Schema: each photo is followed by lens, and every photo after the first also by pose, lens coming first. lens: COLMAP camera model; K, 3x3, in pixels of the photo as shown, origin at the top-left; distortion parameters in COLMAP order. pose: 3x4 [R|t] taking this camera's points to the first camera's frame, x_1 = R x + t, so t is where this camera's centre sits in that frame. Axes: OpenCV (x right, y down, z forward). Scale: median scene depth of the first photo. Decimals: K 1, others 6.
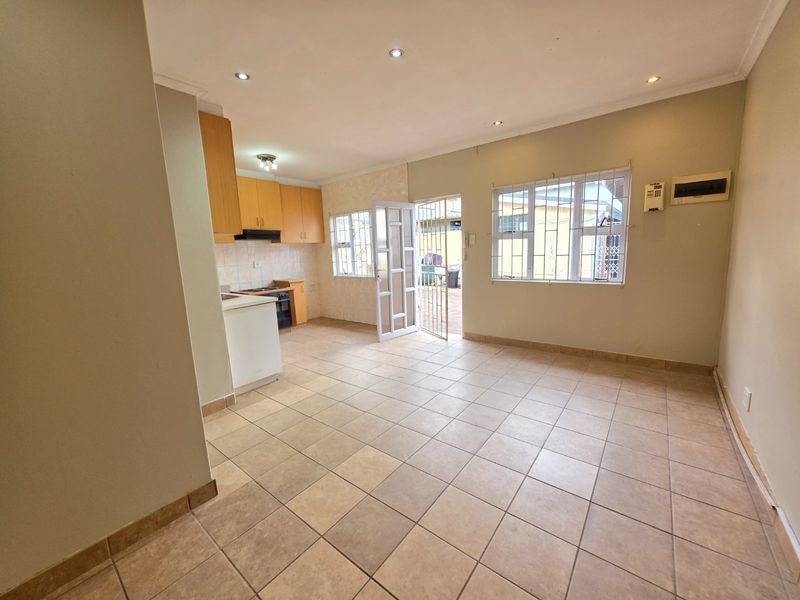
lens RADIAL K [[320.8, 0, 394.5], [0, 320.8, 298.7], [0, 0, 1]] dist [-0.003246, -0.000035]
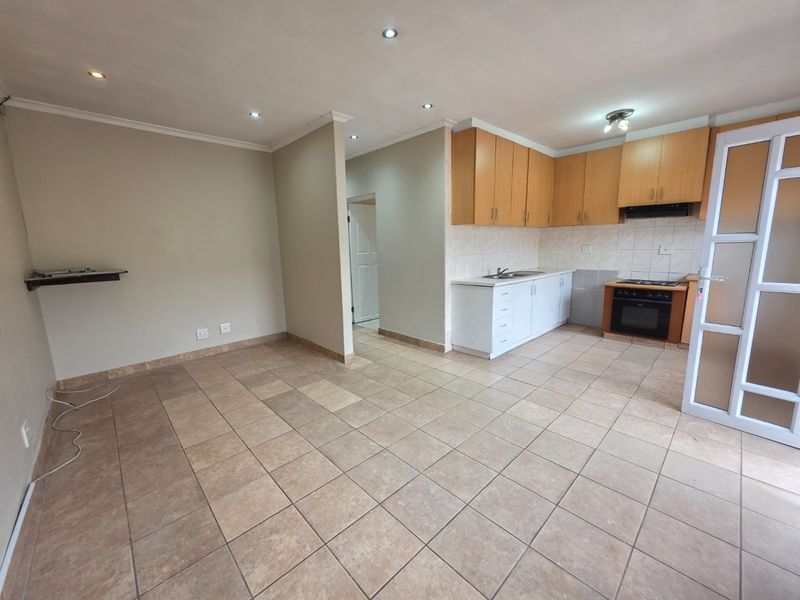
lens RADIAL K [[320.8, 0, 394.7], [0, 320.8, 296.7], [0, 0, 1]] dist [-0.003246, -0.000035]
pose [[-0.132128, 0.208000, -0.969164, 0.396756], [-0.121759, 0.966926, 0.224119, -0.089112], [0.983726, 0.147617, -0.102432, 0.455258]]
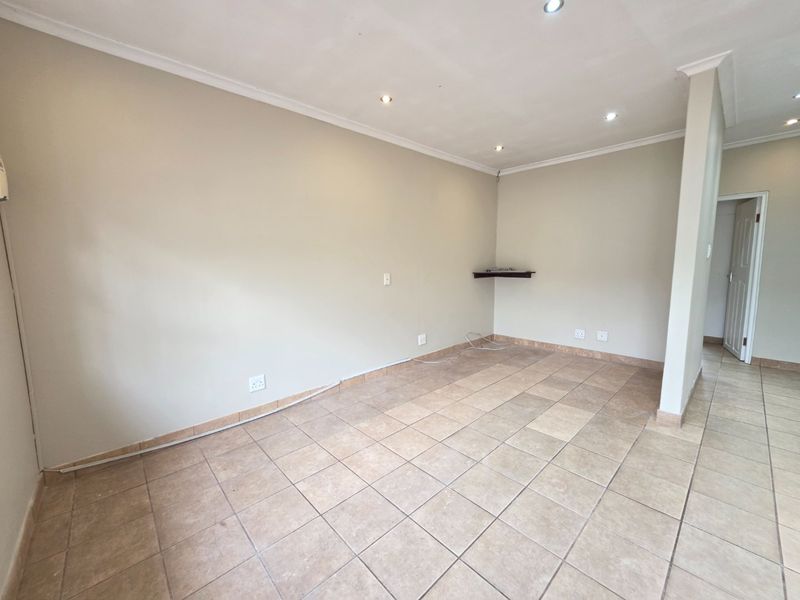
lens RADIAL K [[320.8, 0, 397.1], [0, 320.8, 297.2], [0, 0, 1]] dist [-0.003246, -0.000035]
pose [[-0.988628, 0.040394, 0.144854, 0.110910], [0.077096, 0.963175, 0.257586, -0.116522], [-0.129115, 0.265824, -0.955336, 0.738744]]
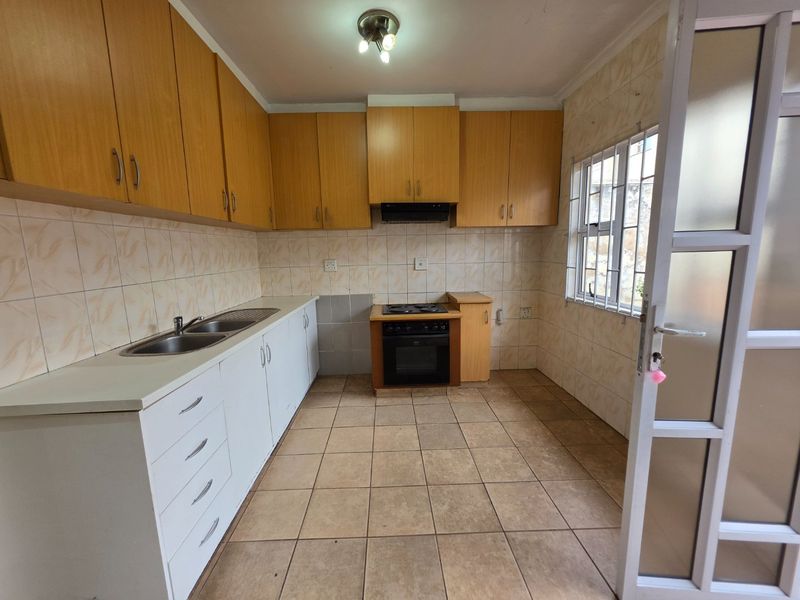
lens RADIAL K [[320.8, 0, 396.7], [0, 320.8, 298.3], [0, 0, 1]] dist [-0.003246, -0.000035]
pose [[0.653516, 0.136995, -0.744412, -0.005097], [-0.118694, 0.989865, 0.077965, -0.083253], [0.747548, 0.037406, 0.663154, 0.559880]]
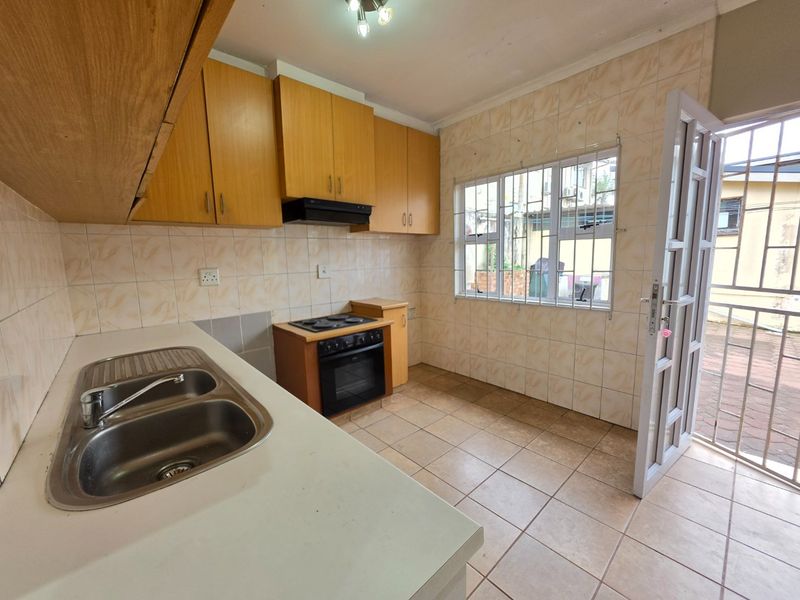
lens RADIAL K [[320.8, 0, 395.2], [0, 320.8, 297.3], [0, 0, 1]] dist [-0.003246, -0.000035]
pose [[0.987403, 0.038589, -0.153450, -0.223076], [-0.041319, 0.999039, -0.014638, -0.060471], [0.152737, 0.020794, 0.988048, 0.485659]]
